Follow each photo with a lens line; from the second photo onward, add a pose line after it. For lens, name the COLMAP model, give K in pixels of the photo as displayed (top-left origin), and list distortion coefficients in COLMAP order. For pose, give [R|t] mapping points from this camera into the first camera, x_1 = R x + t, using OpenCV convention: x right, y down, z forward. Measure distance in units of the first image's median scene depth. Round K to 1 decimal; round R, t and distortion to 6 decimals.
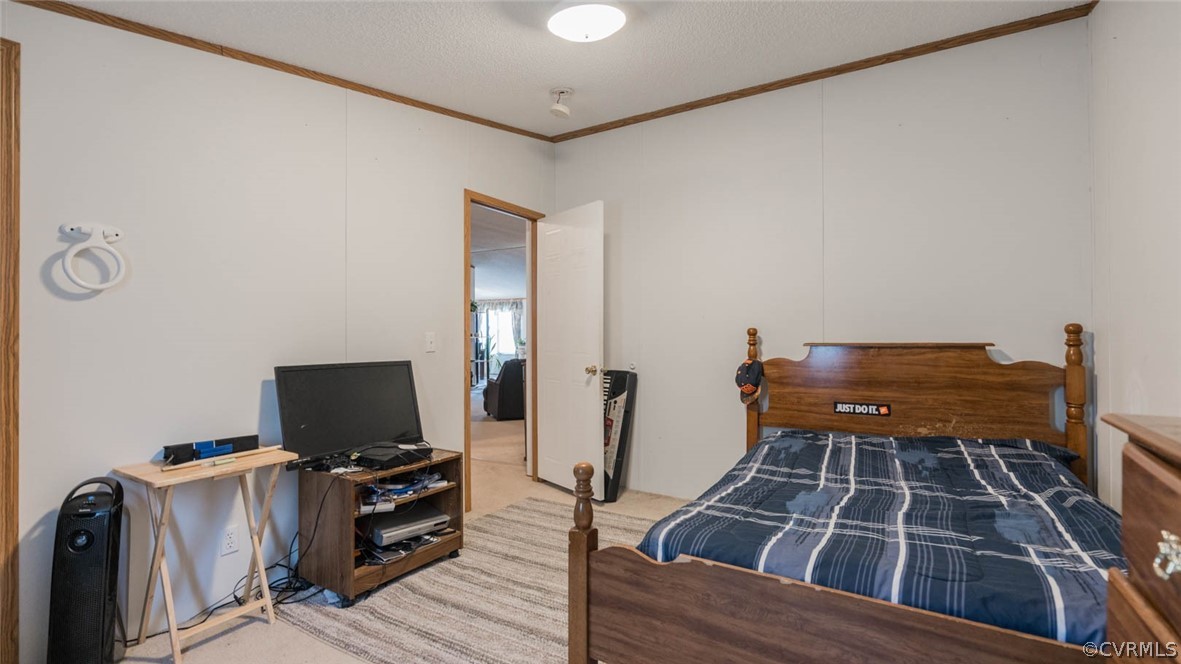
lens RADIAL K [[530.0, 0, 589.4], [0, 530.0, 330.5], [0, 0, 1]] dist [0.002174, 0.000415]
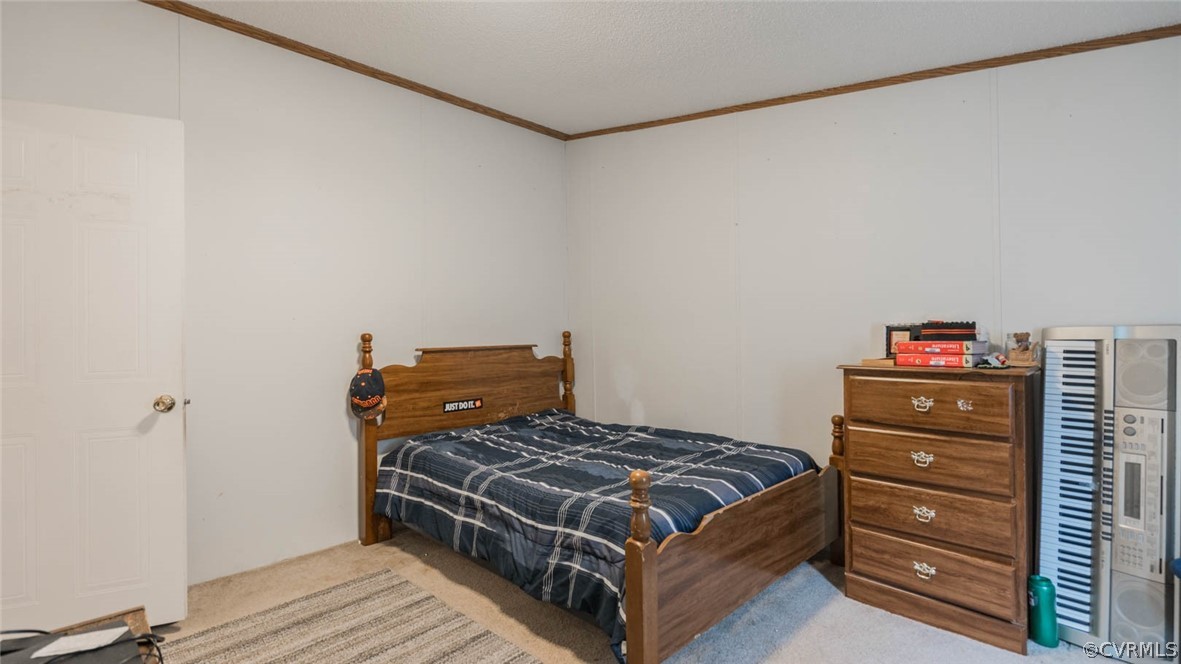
lens RADIAL K [[530.0, 0, 589.4], [0, 530.0, 330.5], [0, 0, 1]] dist [0.002174, 0.000415]
pose [[0.241010, 0.012658, 0.970440, -0.524425], [0.007742, 0.999858, -0.014965, 0.007781], [-0.970492, 0.011120, 0.240878, 0.471933]]
